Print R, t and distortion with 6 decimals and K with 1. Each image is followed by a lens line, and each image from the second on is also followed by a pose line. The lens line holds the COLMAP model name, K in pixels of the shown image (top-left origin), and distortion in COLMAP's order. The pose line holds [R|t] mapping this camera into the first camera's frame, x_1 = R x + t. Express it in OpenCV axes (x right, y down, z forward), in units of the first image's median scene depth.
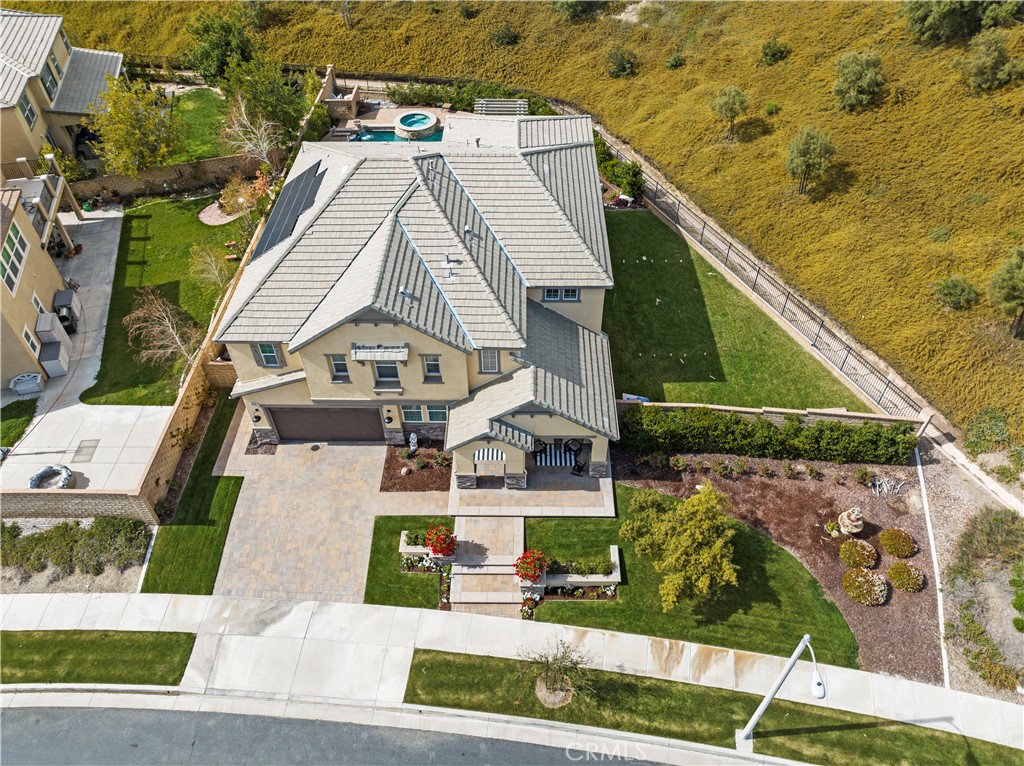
lens RADIAL K [[727.2, 0, 512.0], [0, 727.2, 383.0], [0, 0, 1]] dist [-0.007524, -0.005608]
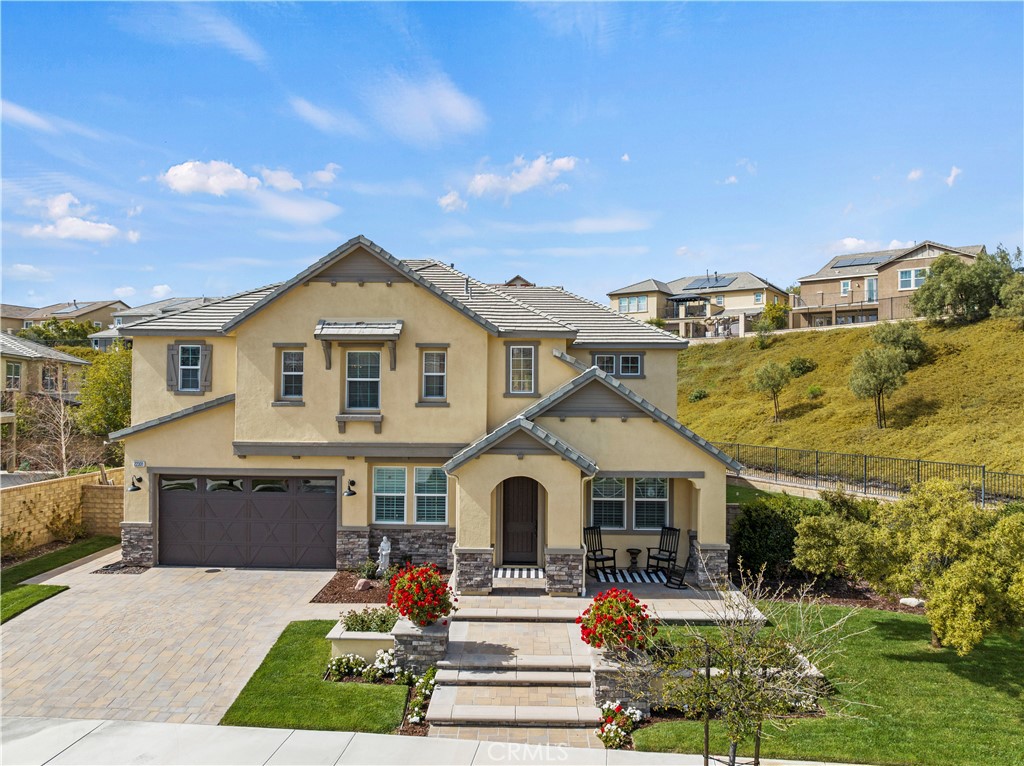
lens RADIAL K [[727.2, 0, 512.0], [0, 727.2, 383.0], [0, 0, 1]] dist [-0.007524, -0.005608]
pose [[0.999814, 0.018617, -0.005114, -0.036759], [-0.016628, 0.695727, -0.718114, 0.450718], [-0.009811, 0.718065, 0.695907, 0.554471]]
